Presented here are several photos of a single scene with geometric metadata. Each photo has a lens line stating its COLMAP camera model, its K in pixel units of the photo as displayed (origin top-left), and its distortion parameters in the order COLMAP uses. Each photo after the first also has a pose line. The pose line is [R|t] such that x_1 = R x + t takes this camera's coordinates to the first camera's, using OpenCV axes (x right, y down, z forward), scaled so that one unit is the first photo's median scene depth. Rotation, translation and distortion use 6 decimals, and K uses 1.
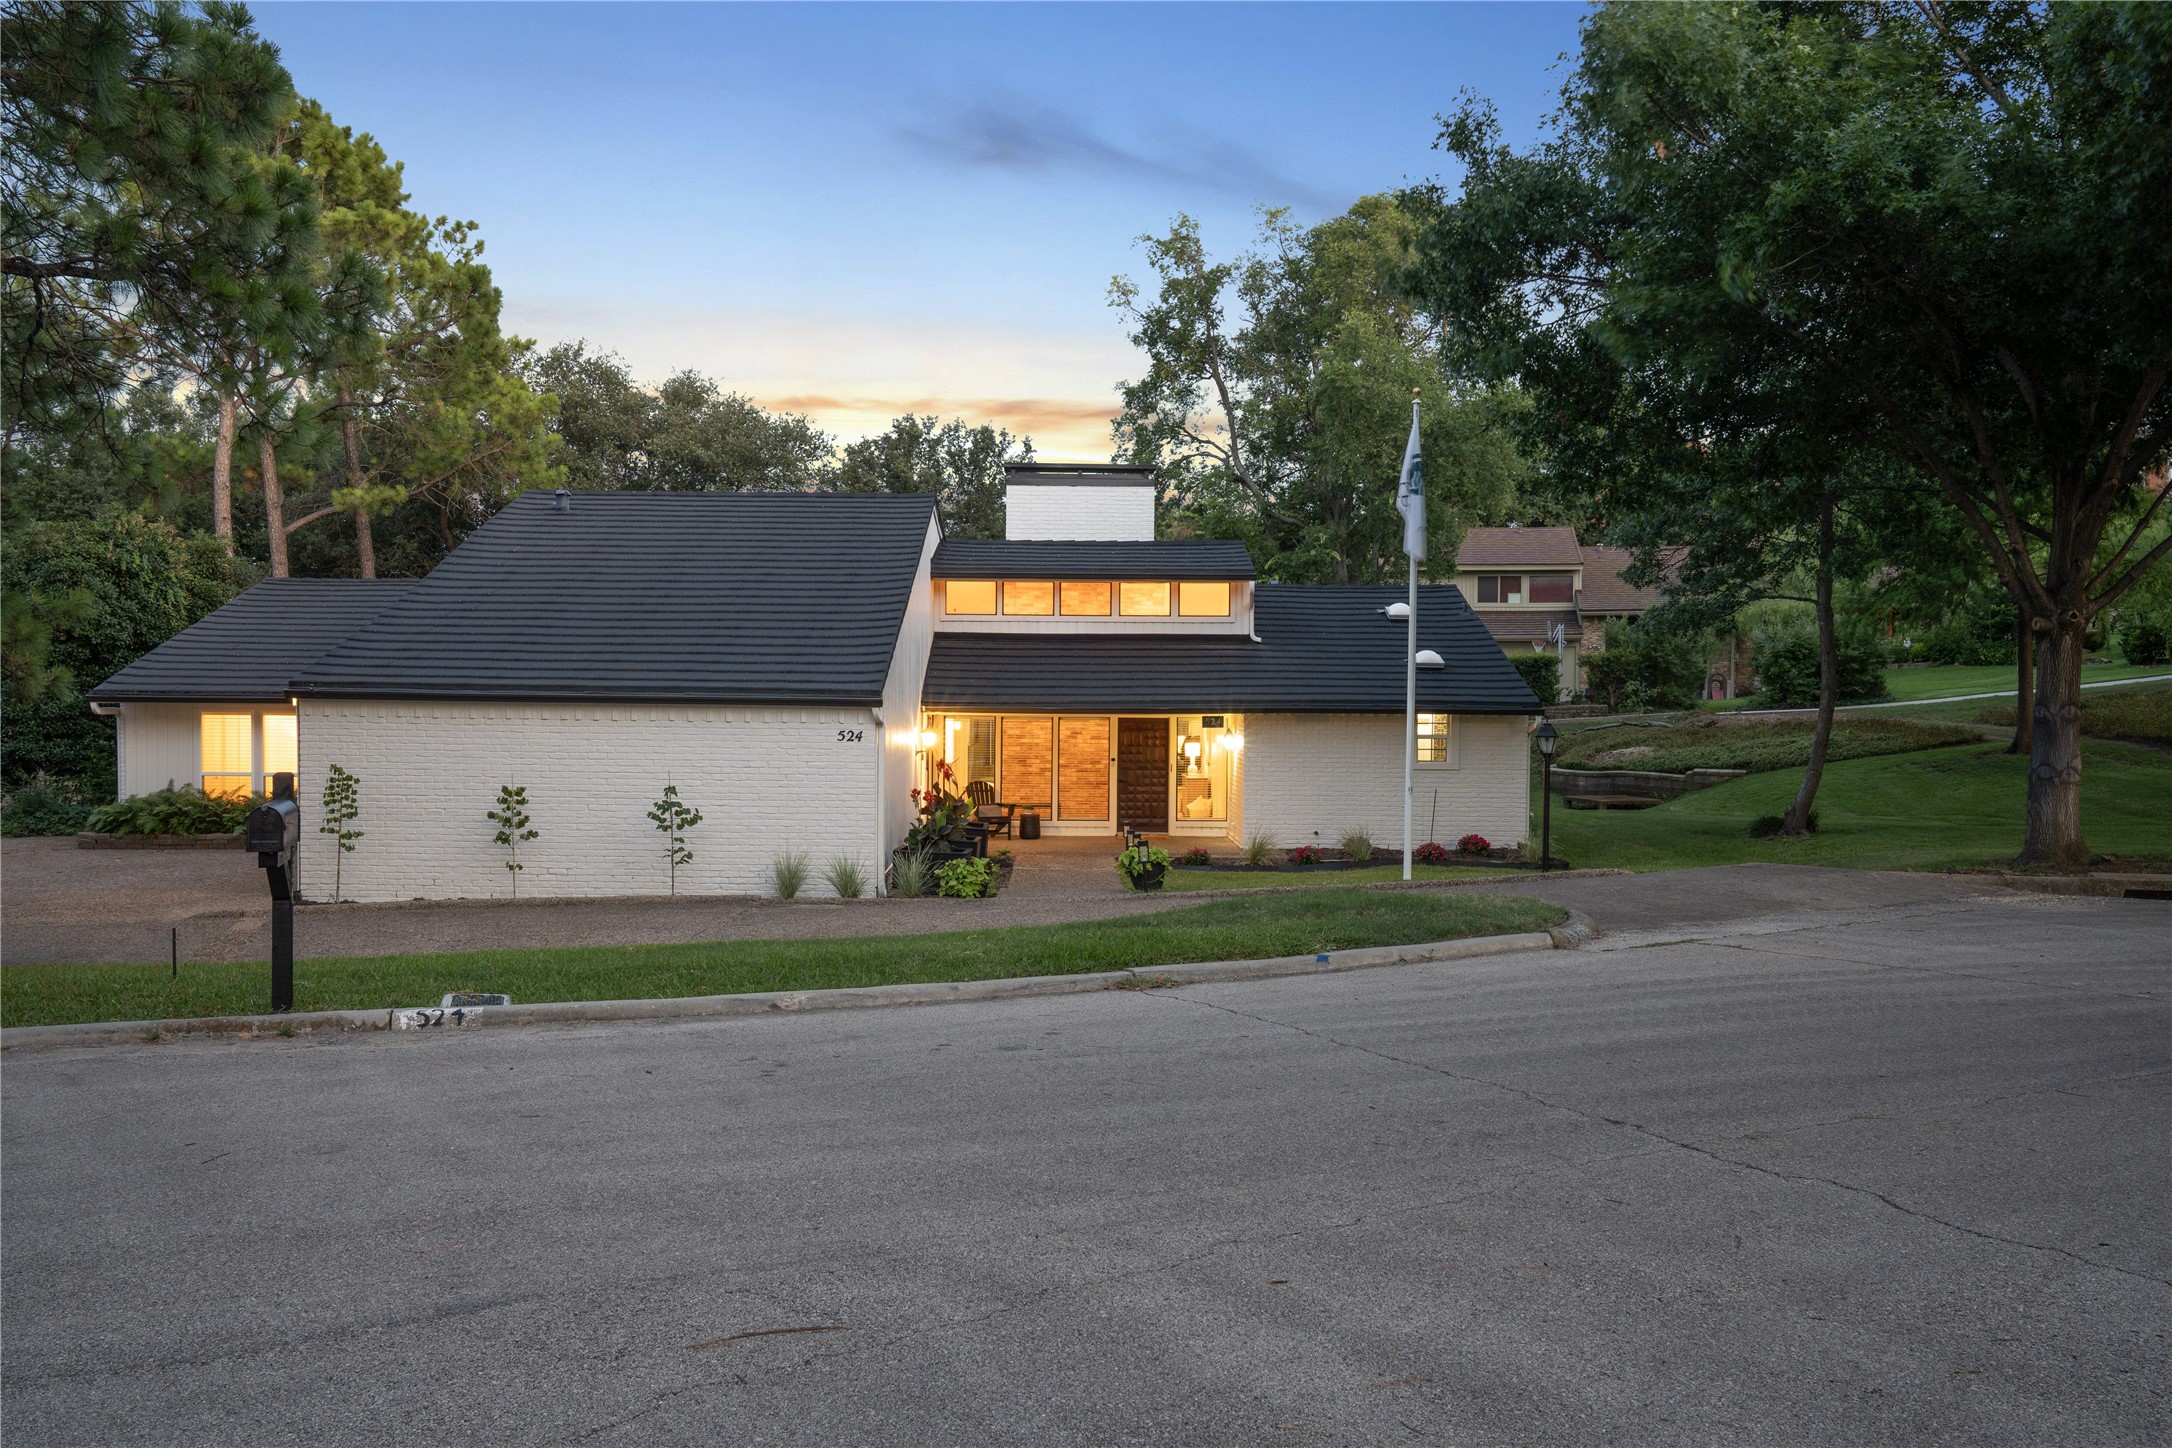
lens RADIAL K [[1806.1, 0, 1086.3], [0, 1806.1, 759.2], [0, 0, 1]] dist [-0.062080, 0.109707]
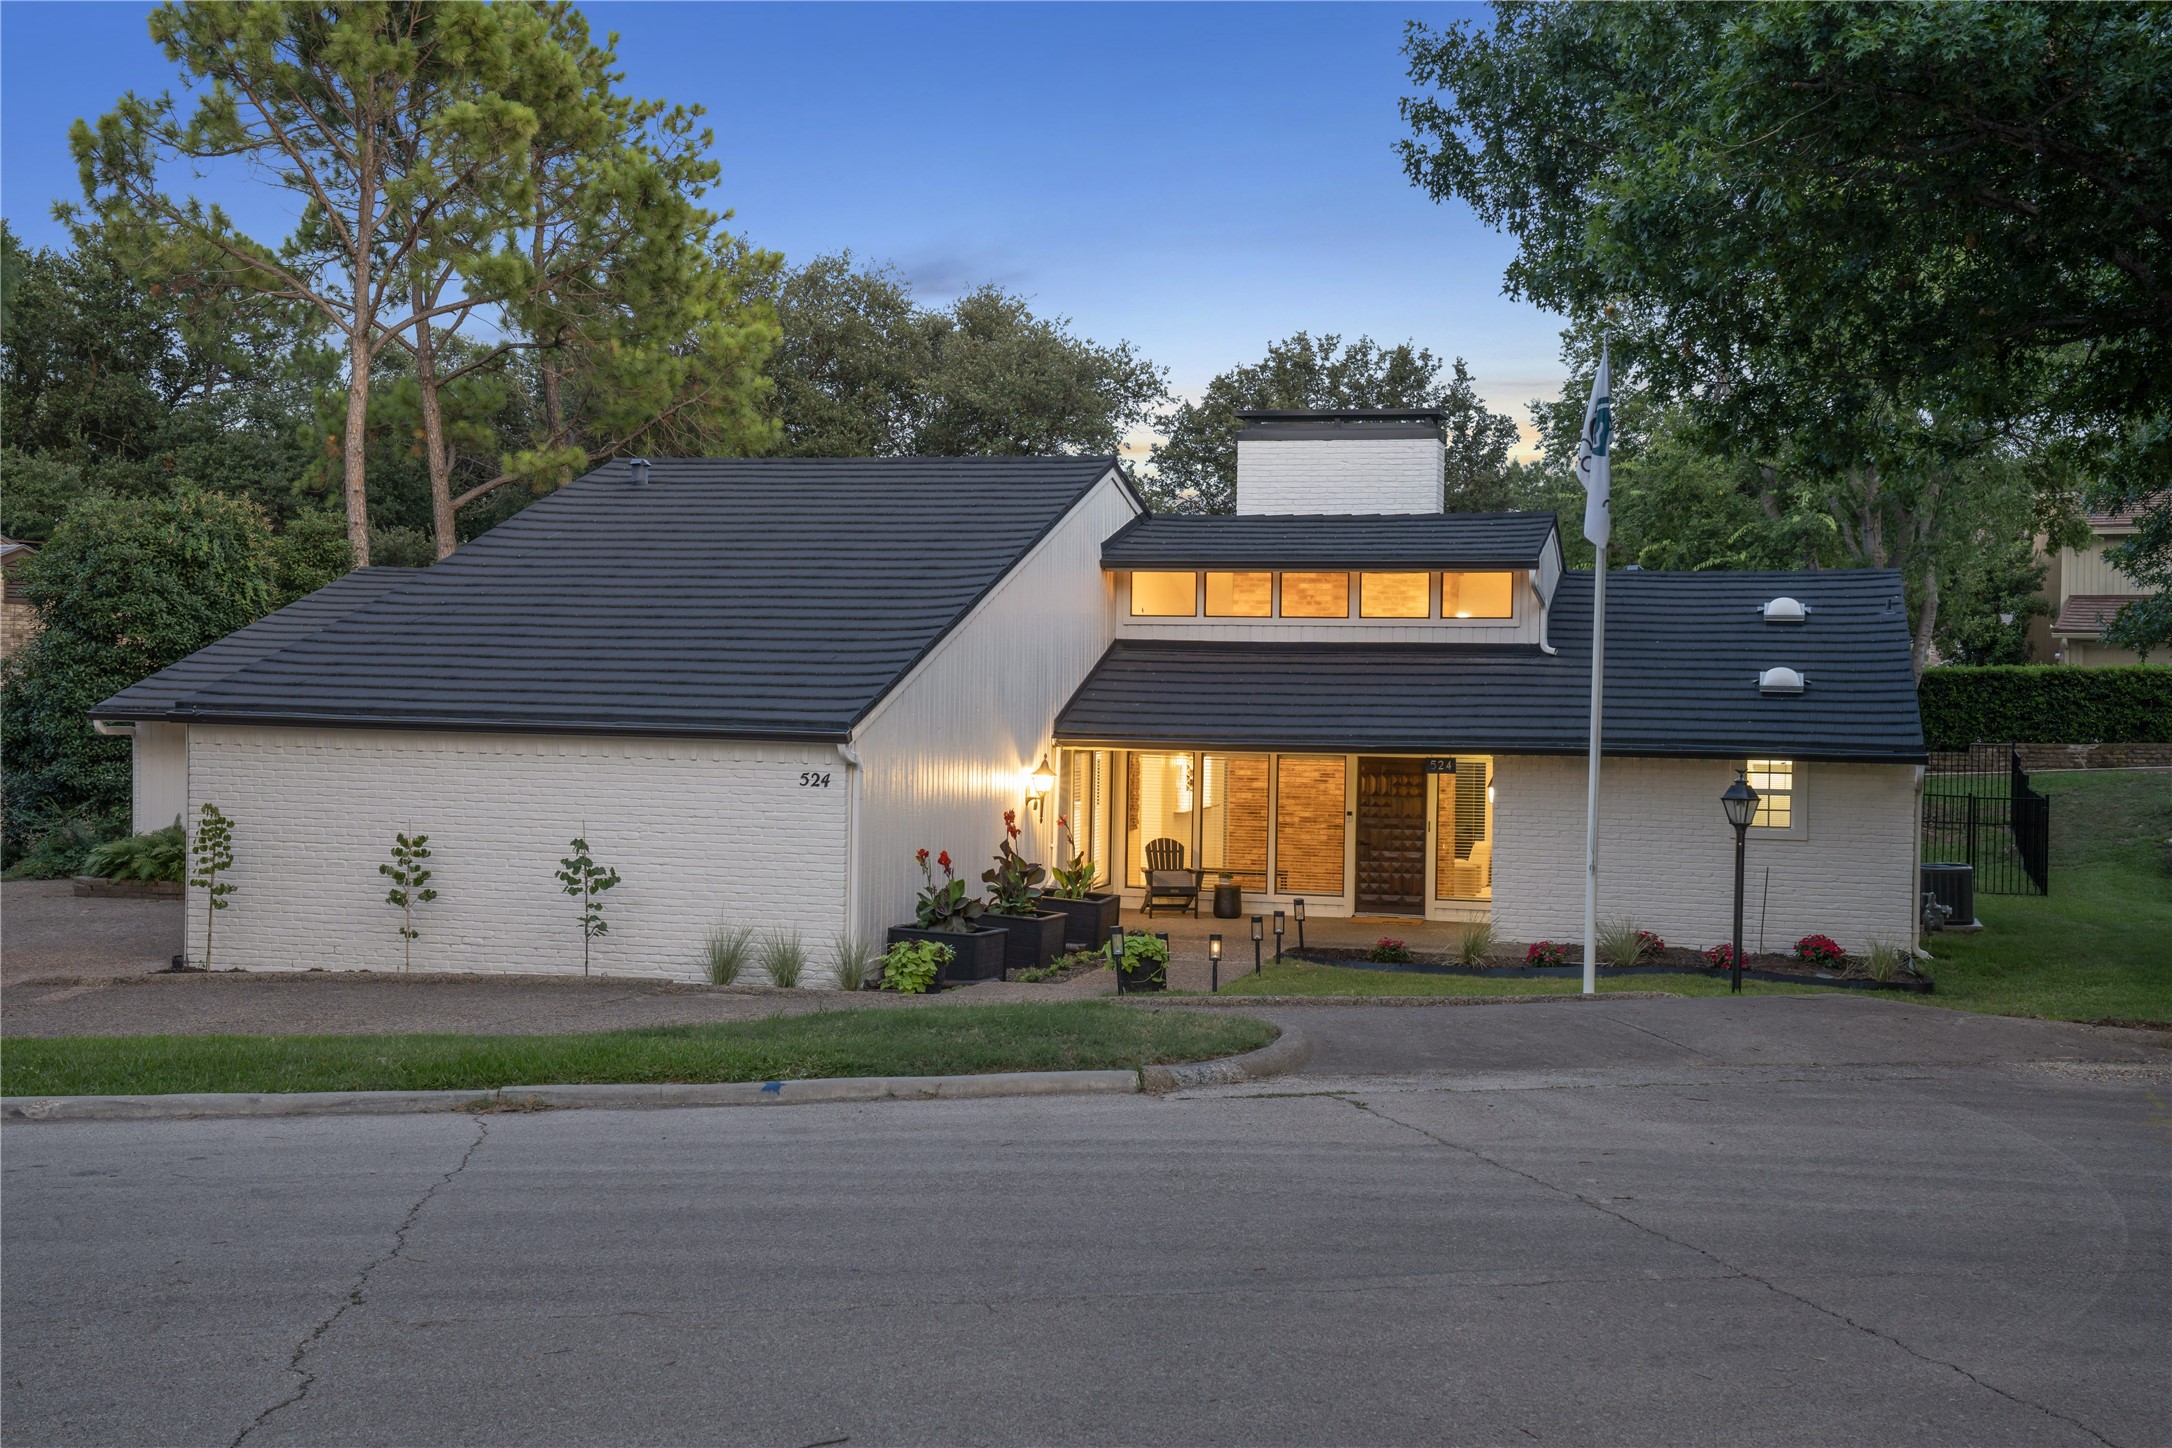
lens RADIAL K [[2490.3, 0, 1086.3], [0, 2490.3, 779.4], [0, 0, 1]] dist [0.096687, 0.023258]
pose [[0.961291, 0.017577, -0.274974, 0.209018], [-0.019404, 0.999804, -0.003925, -0.008319], [0.274852, 0.009108, 0.961444, -0.005377]]
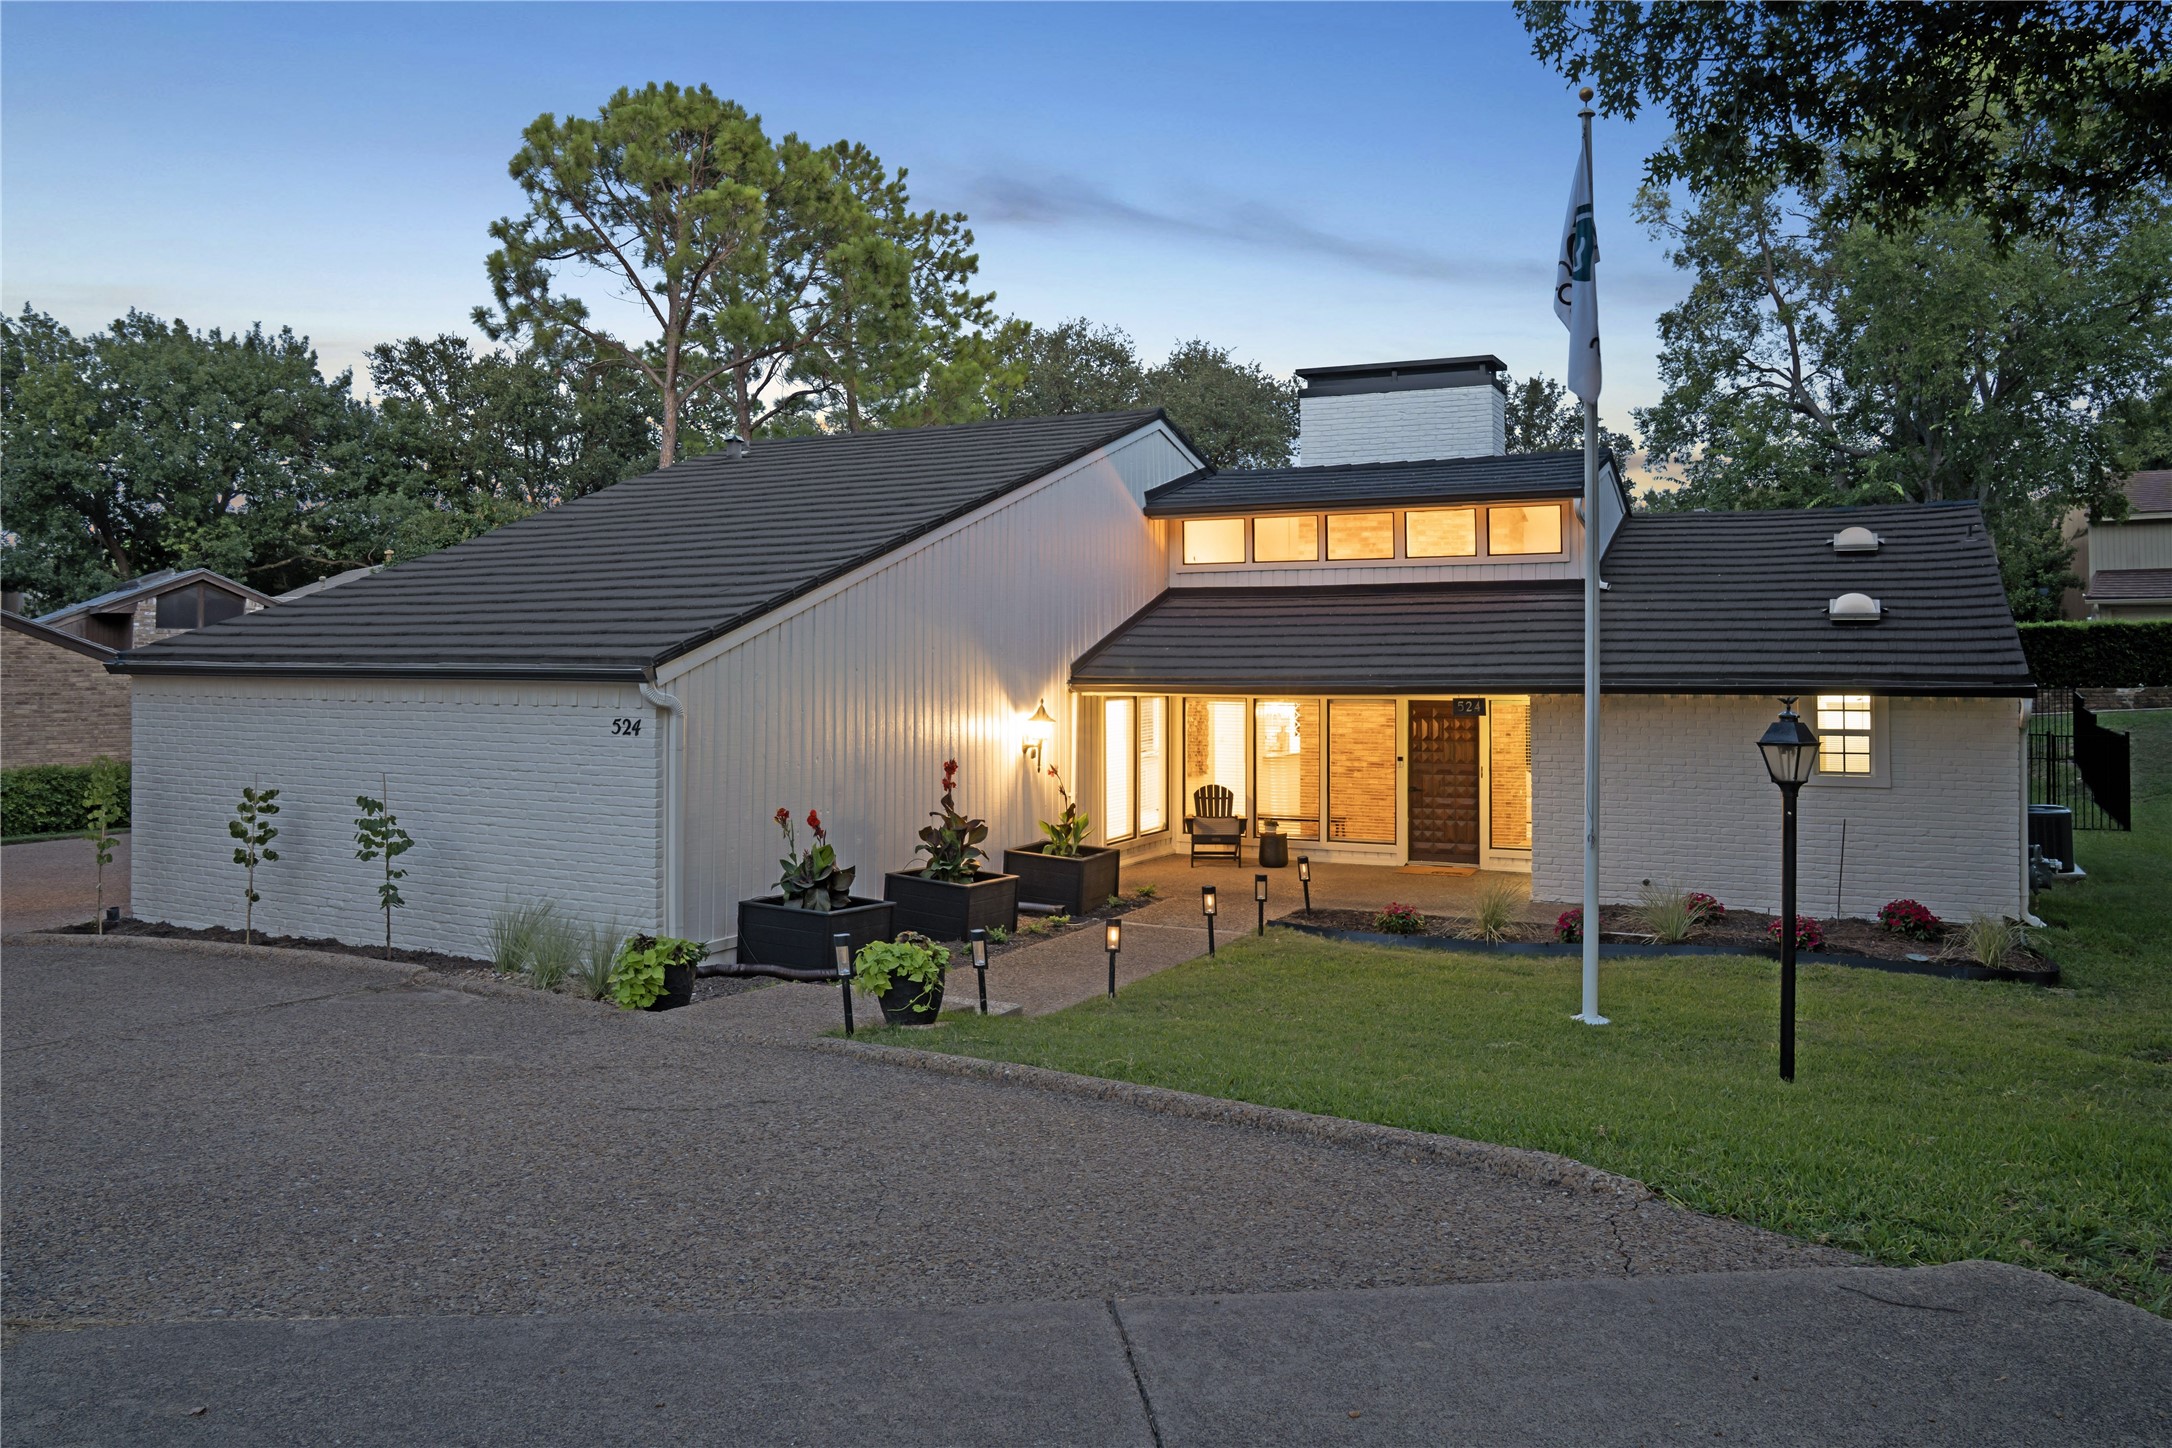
lens RADIAL K [[1567.5, 0, 1085.7], [0, 1567.5, 647.2], [0, 0, 1]] dist [-0.107447, 0.077527]
pose [[0.887821, -0.013977, -0.459976, 0.207392], [-0.012267, 0.998465, -0.054018, -0.009995], [0.460025, 0.053601, 0.886287, 0.430120]]
